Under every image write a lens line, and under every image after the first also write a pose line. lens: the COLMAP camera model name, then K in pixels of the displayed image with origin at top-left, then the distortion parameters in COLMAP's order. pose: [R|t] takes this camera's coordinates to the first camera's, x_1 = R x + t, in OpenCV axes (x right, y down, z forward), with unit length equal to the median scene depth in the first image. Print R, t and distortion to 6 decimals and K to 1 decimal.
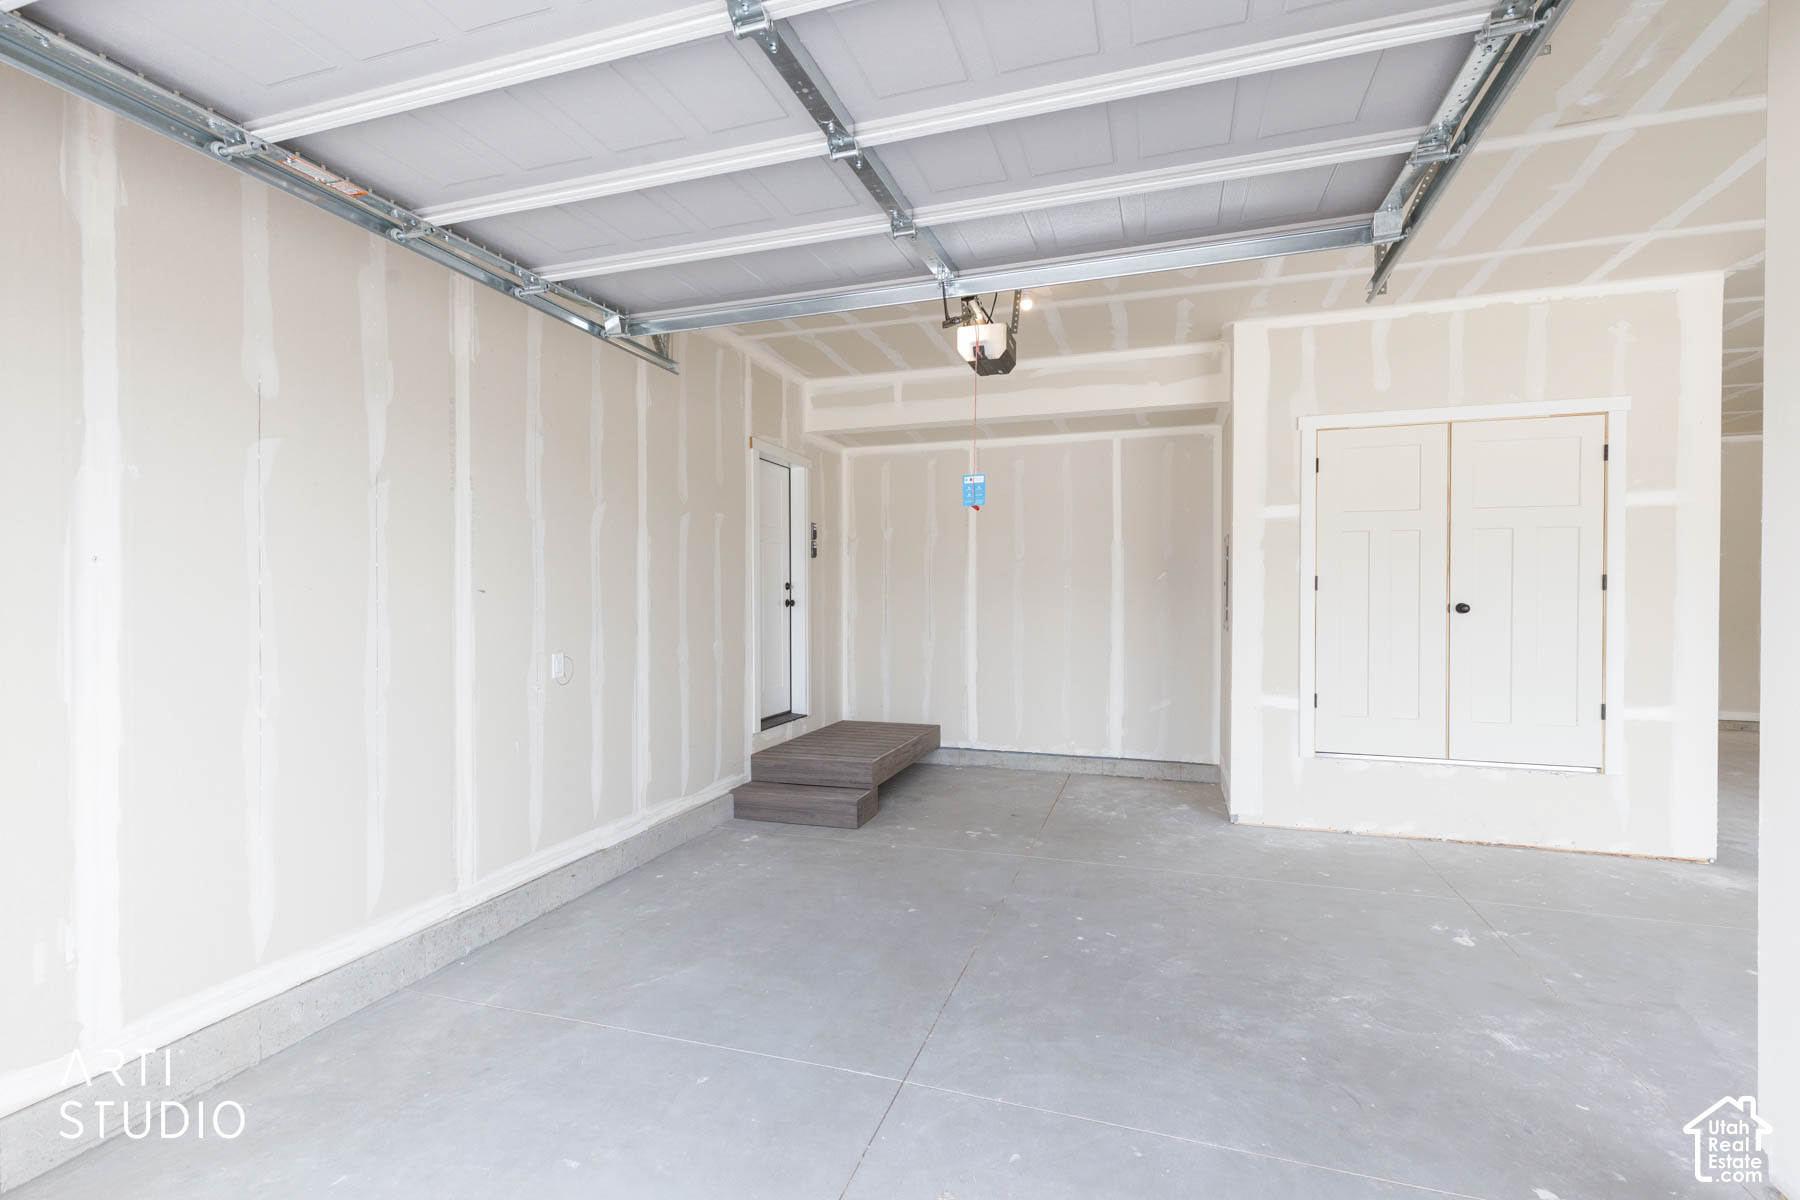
lens RADIAL K [[810.6, 0, 899.8], [0, 810.6, 606.4], [0, 0, 1]] dist [0.011312, -0.001266]
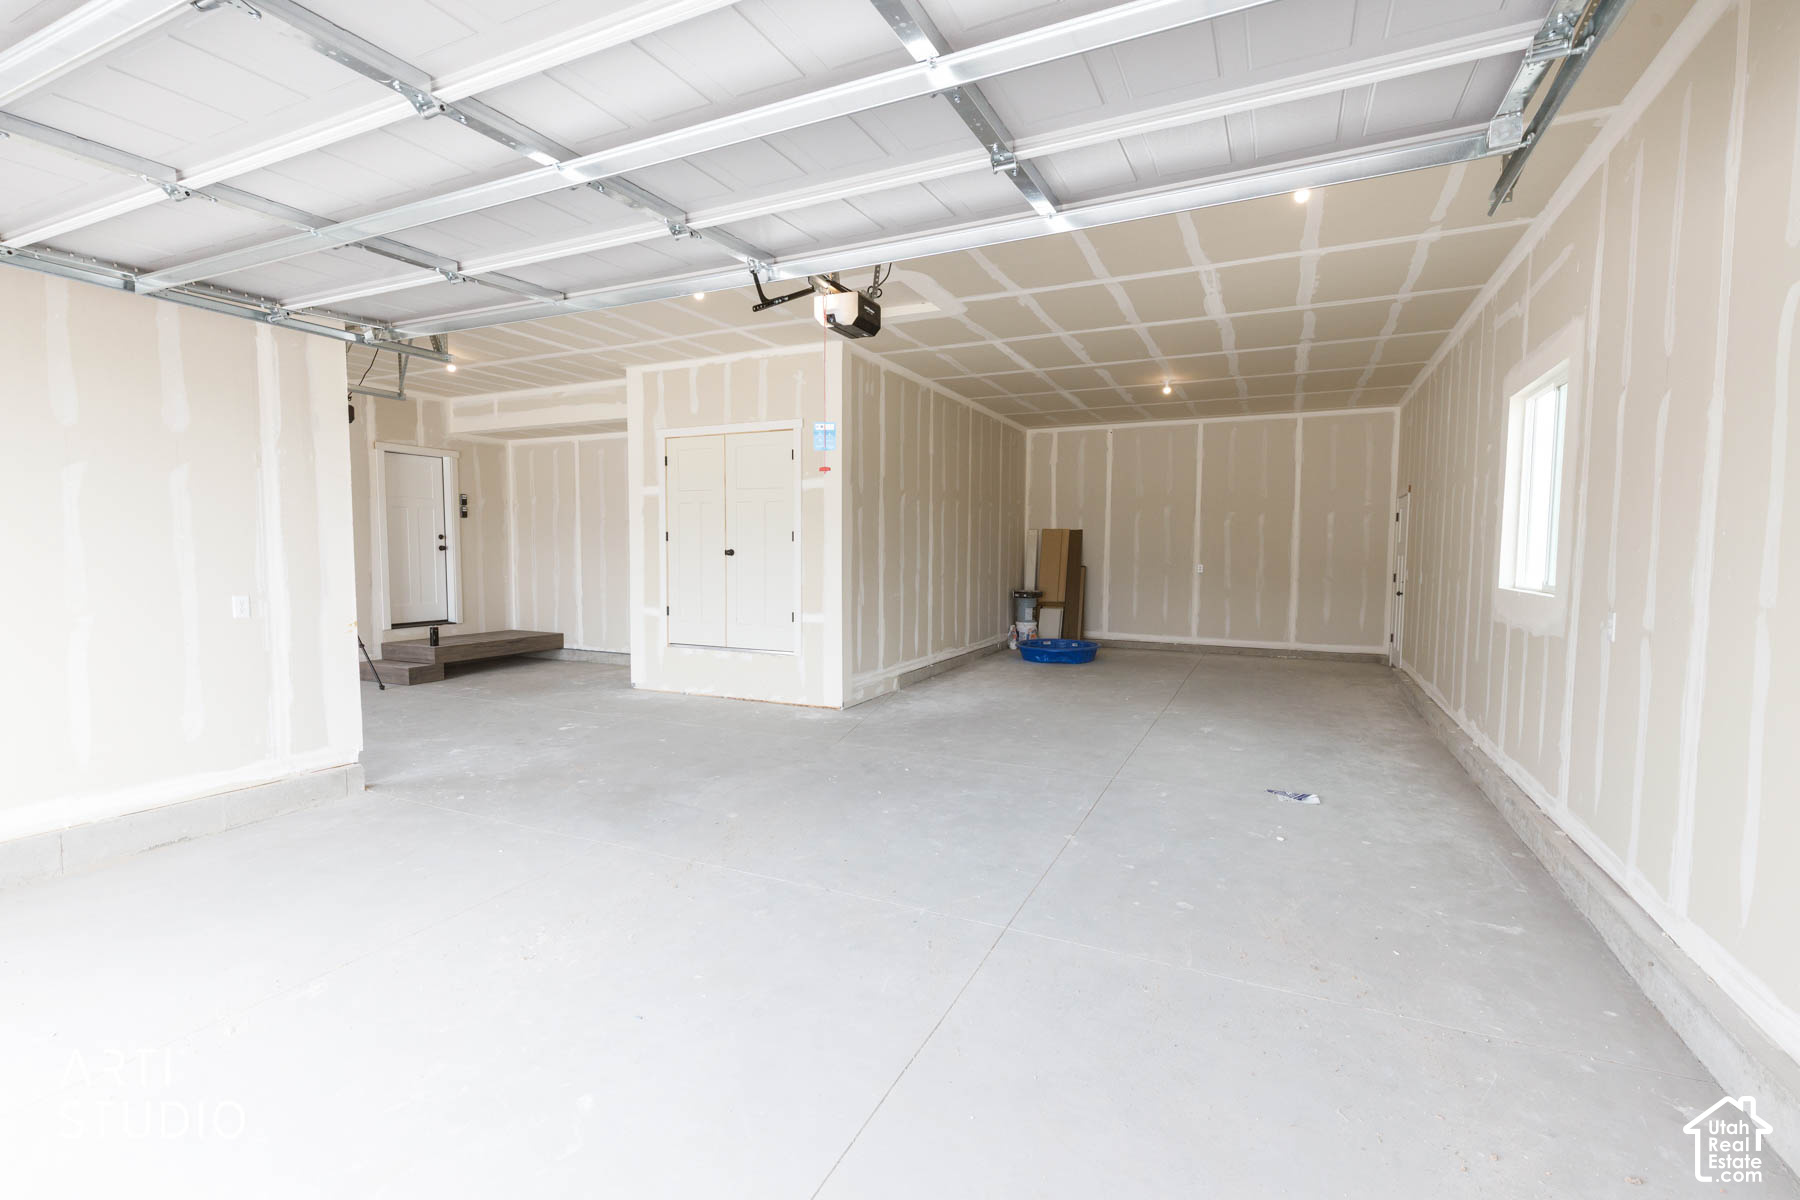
lens RADIAL K [[815.1, 0, 896.9], [0, 815.1, 599.5], [0, 0, 1]] dist [0.015896, 0.000561]
pose [[0.990427, 0.011958, -0.137519, 0.894277], [-0.004382, 0.998462, 0.055258, 0.003161], [0.137968, -0.054127, 0.988957, -0.386556]]
